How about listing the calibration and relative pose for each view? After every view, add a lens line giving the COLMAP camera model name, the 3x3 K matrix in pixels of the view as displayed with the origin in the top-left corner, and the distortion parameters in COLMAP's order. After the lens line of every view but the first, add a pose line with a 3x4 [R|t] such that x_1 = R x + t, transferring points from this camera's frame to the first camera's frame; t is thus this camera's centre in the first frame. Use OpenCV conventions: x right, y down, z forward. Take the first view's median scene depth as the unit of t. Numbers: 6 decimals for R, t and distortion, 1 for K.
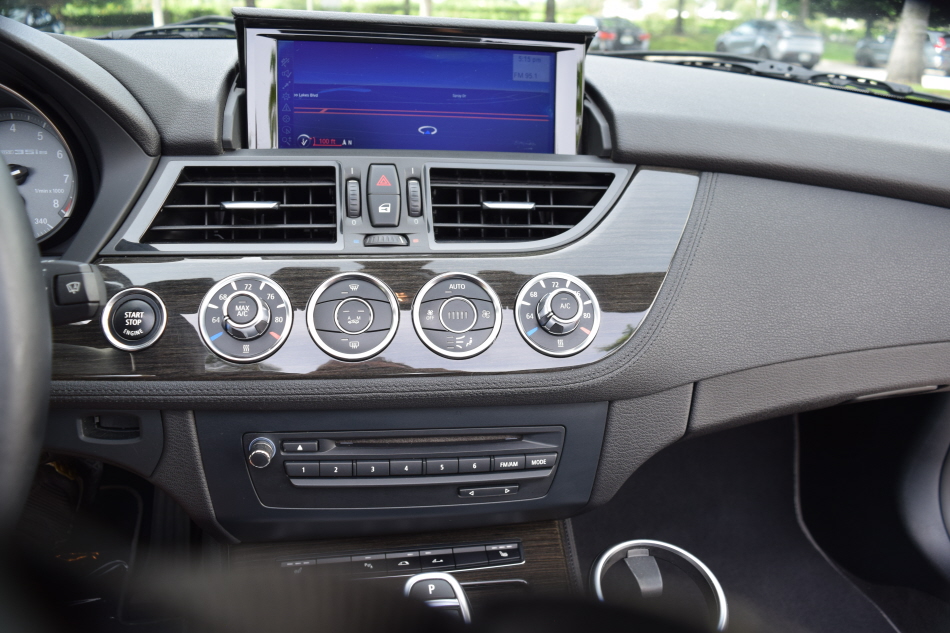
lens RADIAL K [[728.1, 0, 475.0], [0, 728.1, 316.5], [0, 0, 1]] dist [-0.077061, -0.001081]
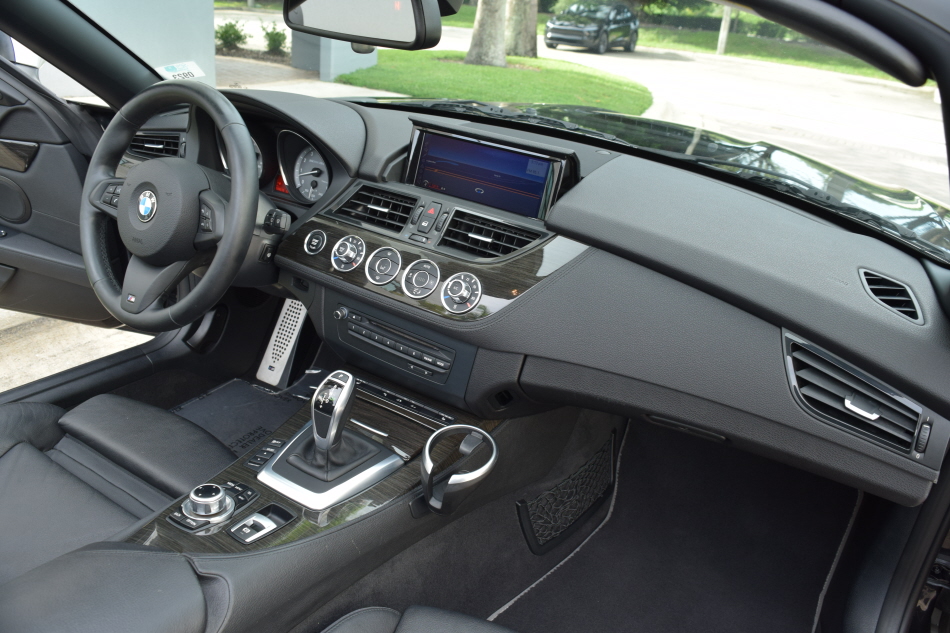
lens RADIAL K [[728.1, 0, 475.0], [0, 728.1, 316.5], [0, 0, 1]] dist [-0.077061, -0.001081]
pose [[0.751324, 0.298763, -0.588432, 1.245645], [-0.305321, 0.947852, 0.091409, -0.127472], [0.585056, 0.110983, 0.803363, -0.533954]]
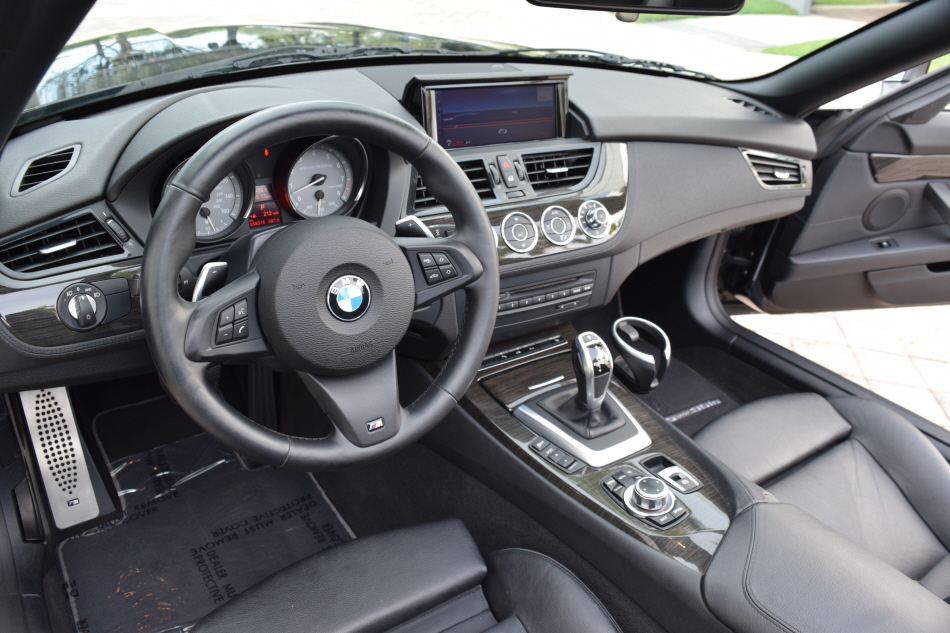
lens RADIAL K [[728.1, 0, 475.0], [0, 728.1, 316.5], [0, 0, 1]] dist [-0.077061, -0.001081]
pose [[0.917441, -0.173953, 0.357831, -0.992633], [0.116188, 0.977293, 0.177199, -0.139295], [-0.380530, -0.120993, 0.916819, -0.866742]]
